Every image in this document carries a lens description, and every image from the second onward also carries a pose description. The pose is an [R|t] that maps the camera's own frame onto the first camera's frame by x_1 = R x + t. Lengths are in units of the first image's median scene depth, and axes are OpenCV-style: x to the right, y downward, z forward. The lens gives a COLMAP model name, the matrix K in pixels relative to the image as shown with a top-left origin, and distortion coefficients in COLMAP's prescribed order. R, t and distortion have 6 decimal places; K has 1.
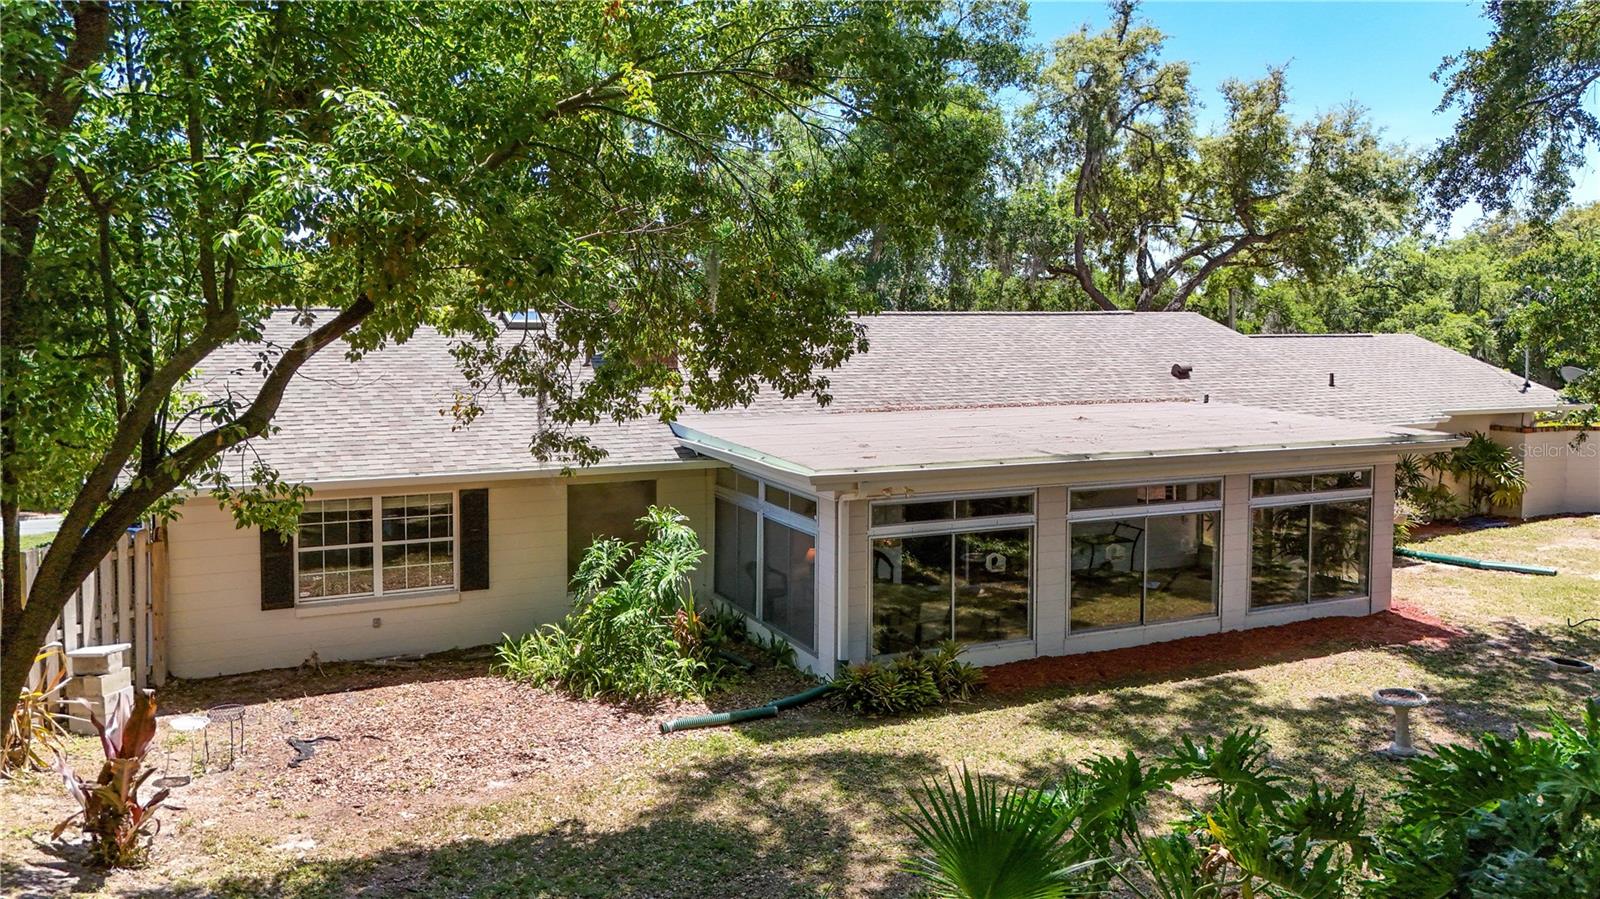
lens RADIAL K [[1185.6, 0, 800.0], [0, 1185.6, 449.5], [0, 0, 1]] dist [0.071651, -0.072602]
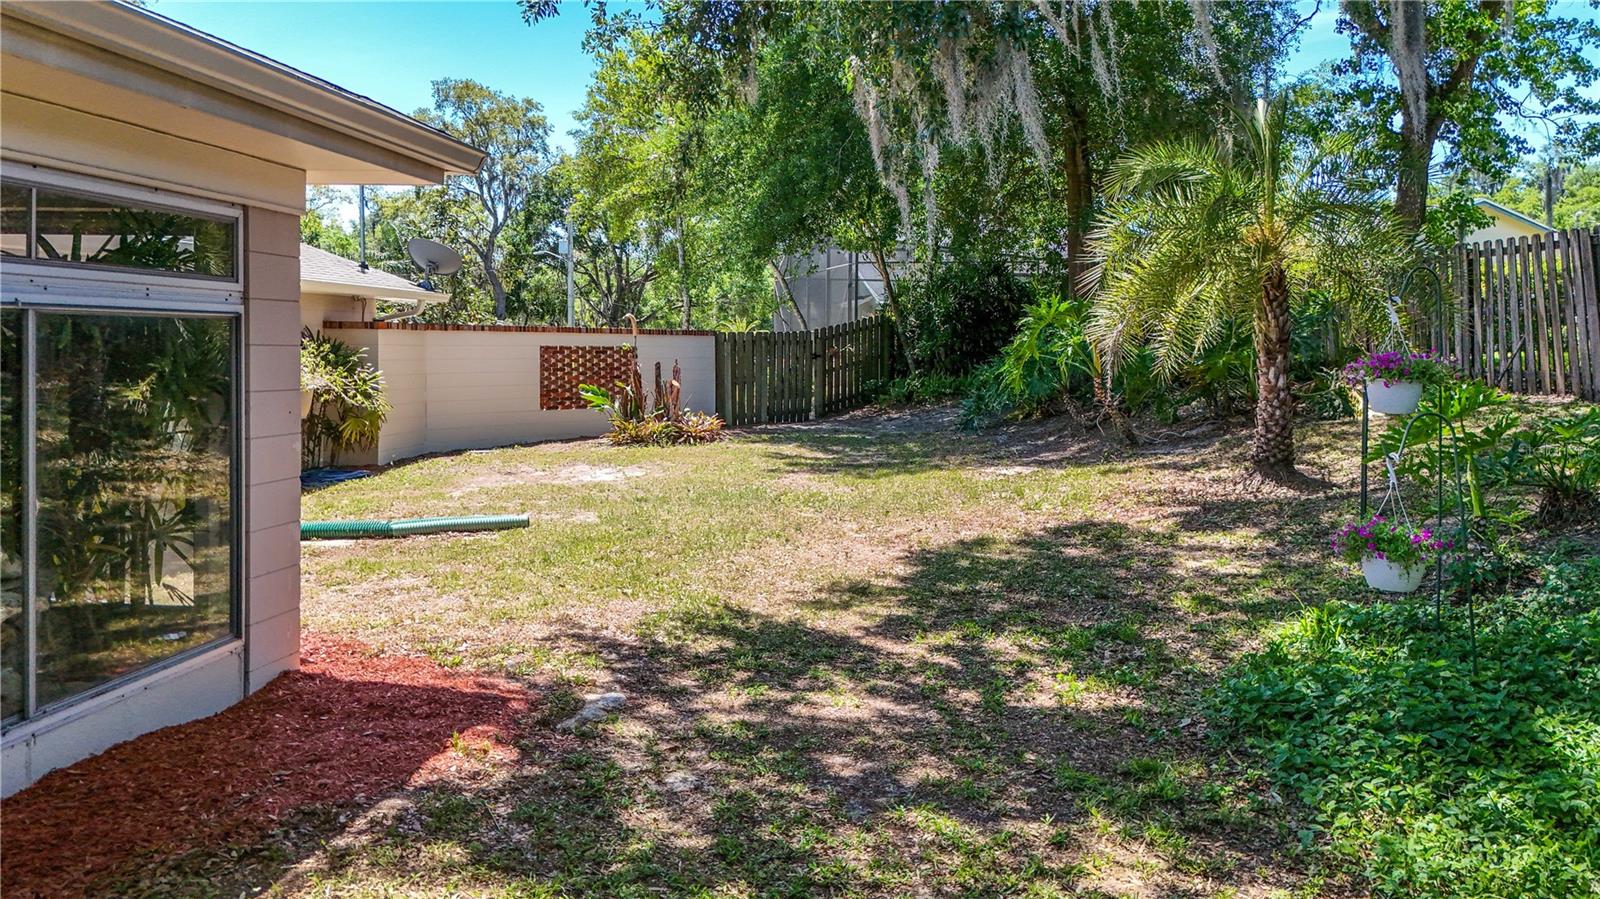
lens RADIAL K [[1185.6, 0, 800.0], [0, 1185.6, 449.5], [0, 0, 1]] dist [0.071651, -0.072602]
pose [[0.558522, -0.061526, 0.827205, 0.197667], [0.067937, 0.997288, 0.028306, 0.048074], [-0.826703, 0.040388, 0.561187, 0.463395]]
